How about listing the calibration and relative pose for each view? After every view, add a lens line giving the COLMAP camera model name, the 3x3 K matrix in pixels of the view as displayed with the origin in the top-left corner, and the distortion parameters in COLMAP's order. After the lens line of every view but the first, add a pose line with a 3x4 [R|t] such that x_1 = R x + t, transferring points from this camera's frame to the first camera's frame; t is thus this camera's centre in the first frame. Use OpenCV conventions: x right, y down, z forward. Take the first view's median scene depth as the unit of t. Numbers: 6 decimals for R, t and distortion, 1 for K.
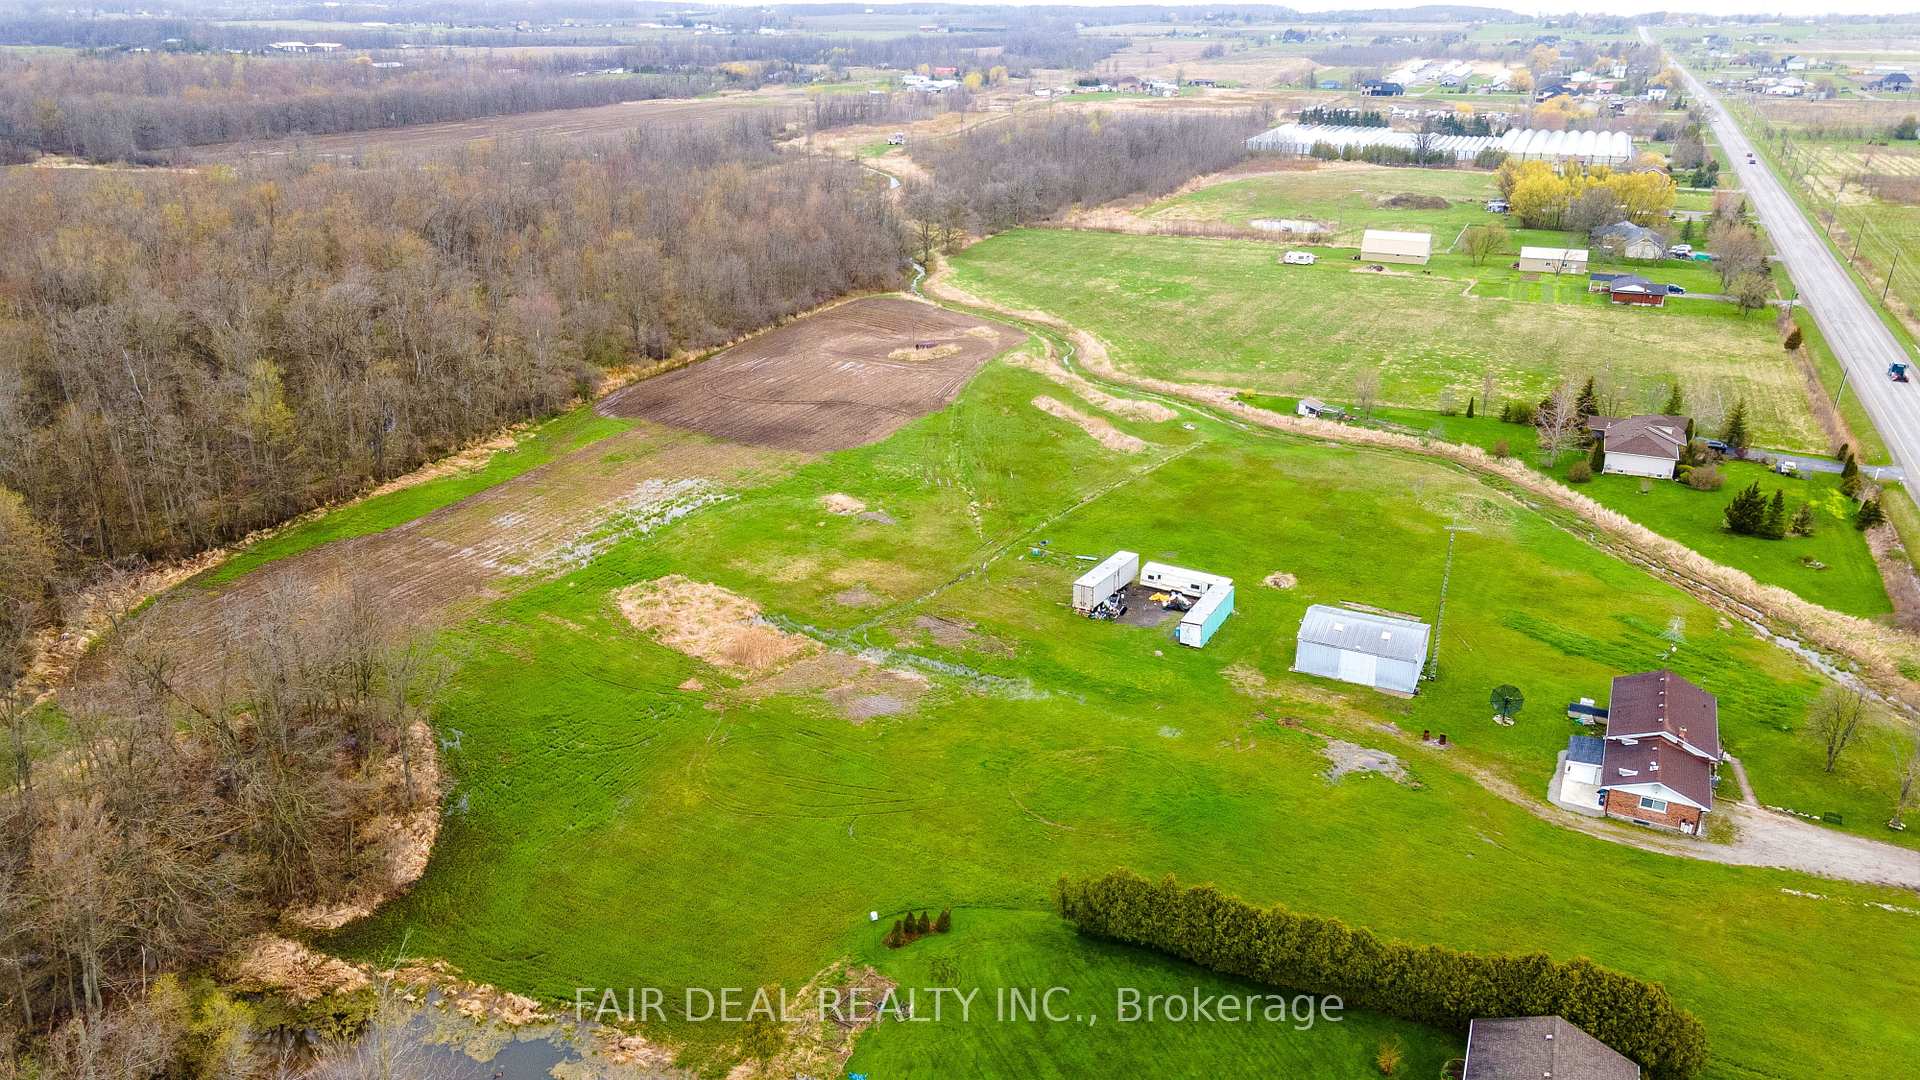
lens RADIAL K [[1399.8, 0, 945.7], [0, 1399.8, 541.4], [0, 0, 1]] dist [0.031693, 0.027480]
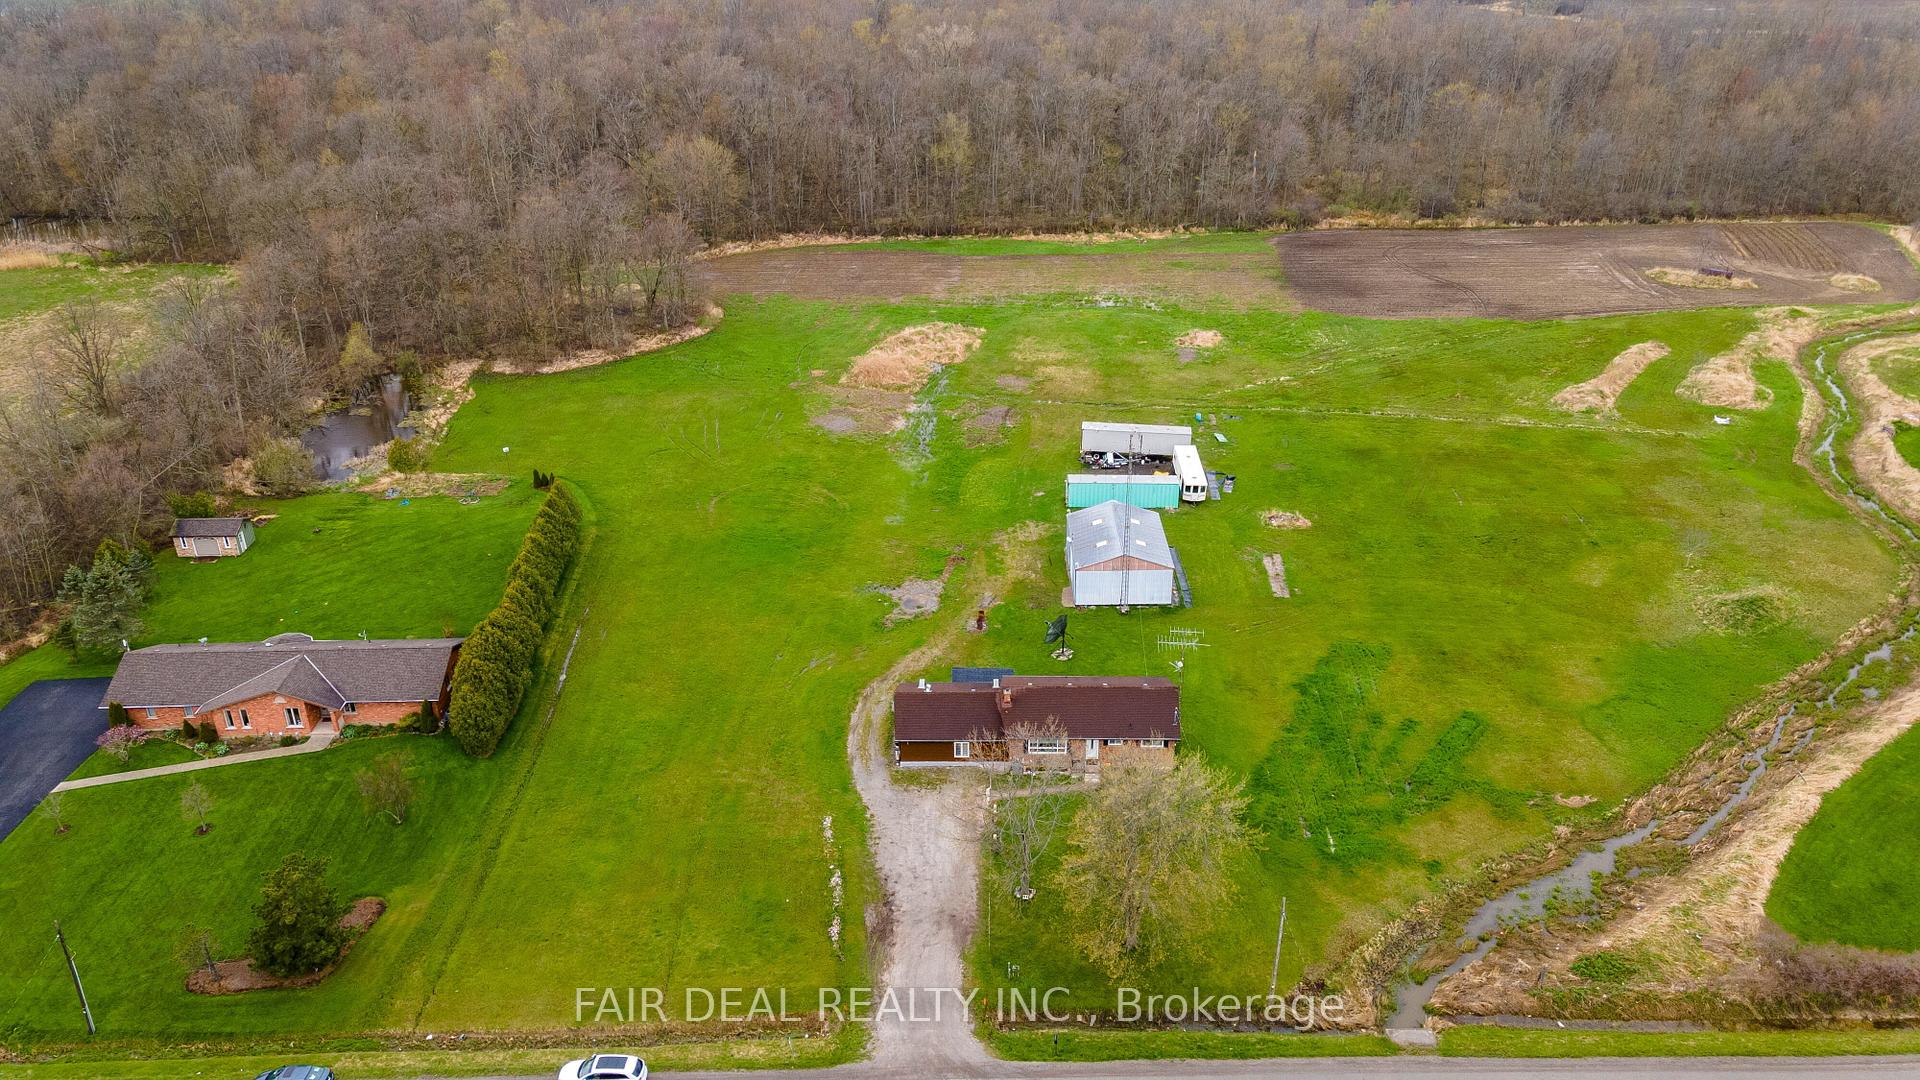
lens RADIAL K [[1399.8, 0, 948.2], [0, 1399.8, 535.4], [0, 0, 1]] dist [0.031693, 0.027480]
pose [[0.425030, 0.388777, -0.817436, 0.685499], [-0.322257, 0.908888, 0.264713, -0.099804], [0.845872, 0.150914, 0.511591, 0.301309]]
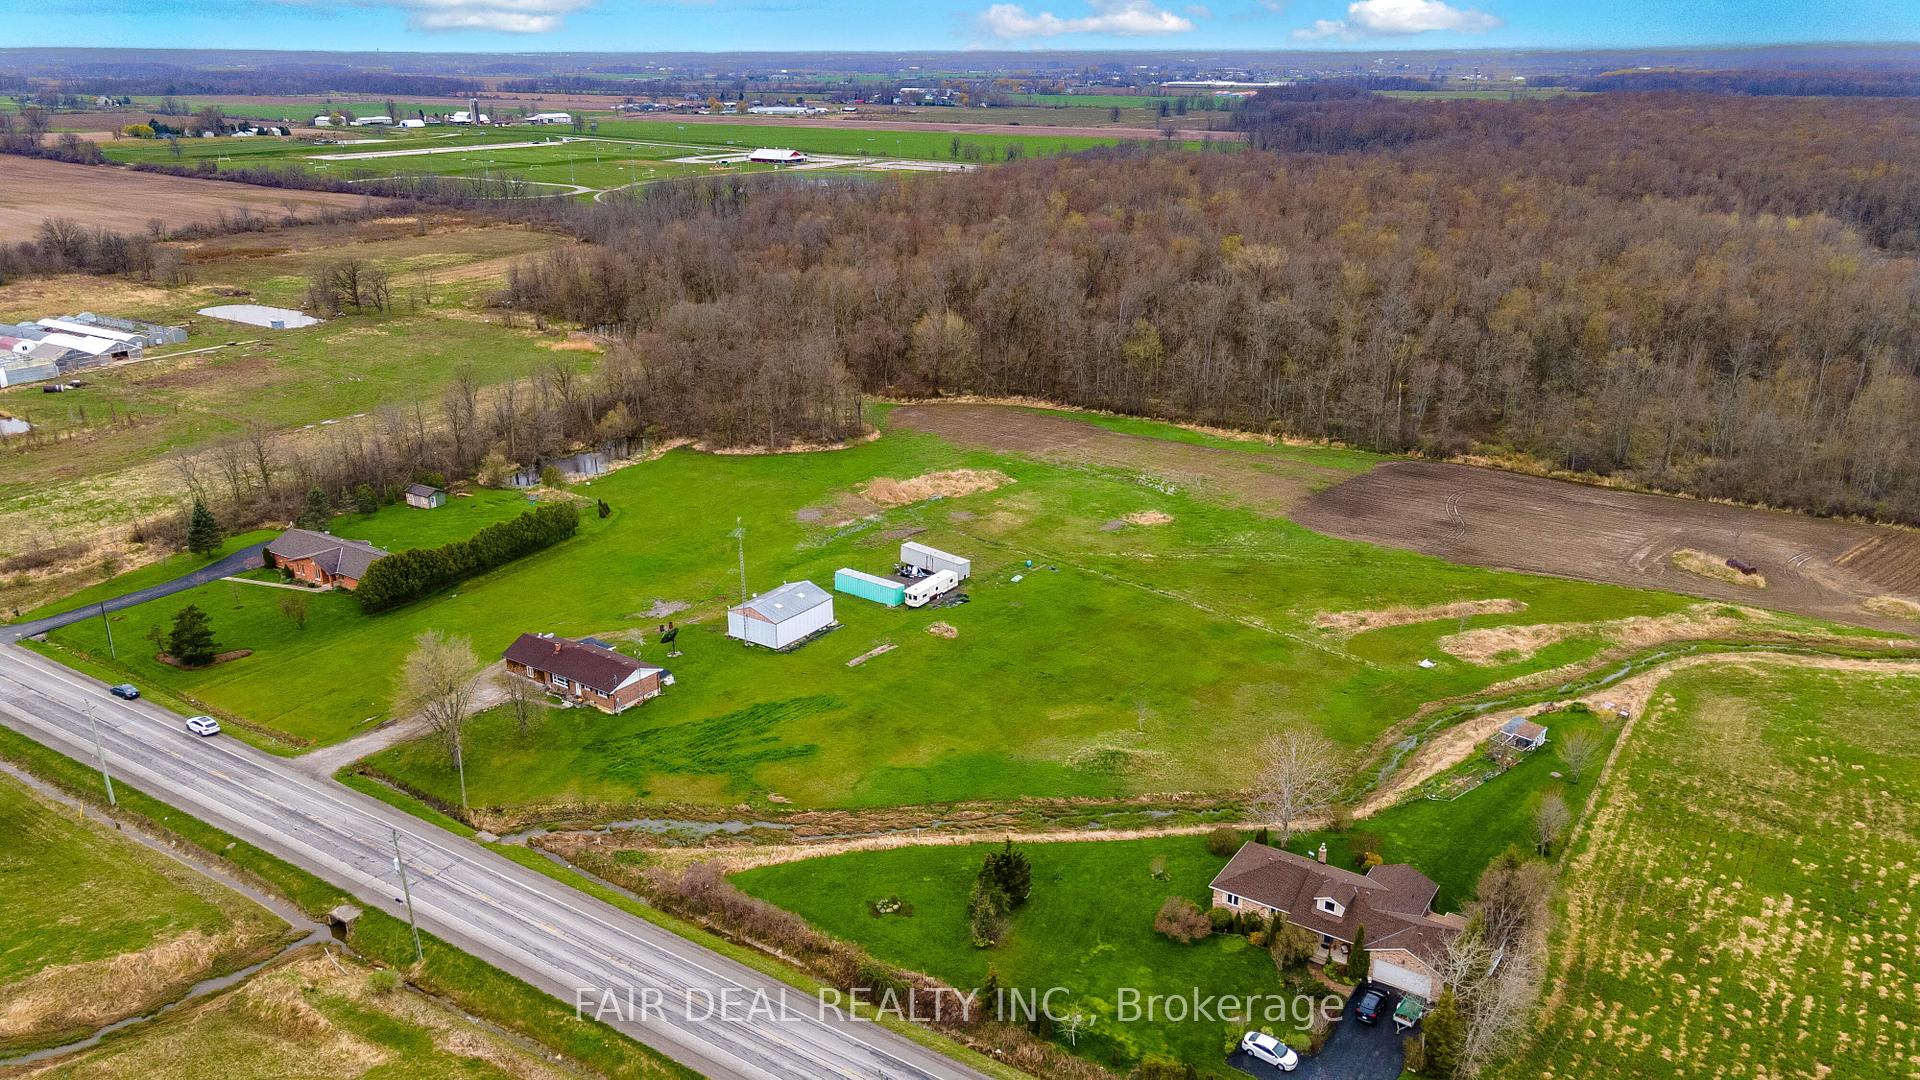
lens RADIAL K [[1399.8, 0, 951.9], [0, 1399.8, 554.6], [0, 0, 1]] dist [0.031693, 0.027480]
pose [[-0.163544, 0.333592, -0.928423, 1.026635], [-0.361515, 0.855365, 0.371023, -0.364032], [0.917911, 0.396317, -0.019291, 0.795788]]
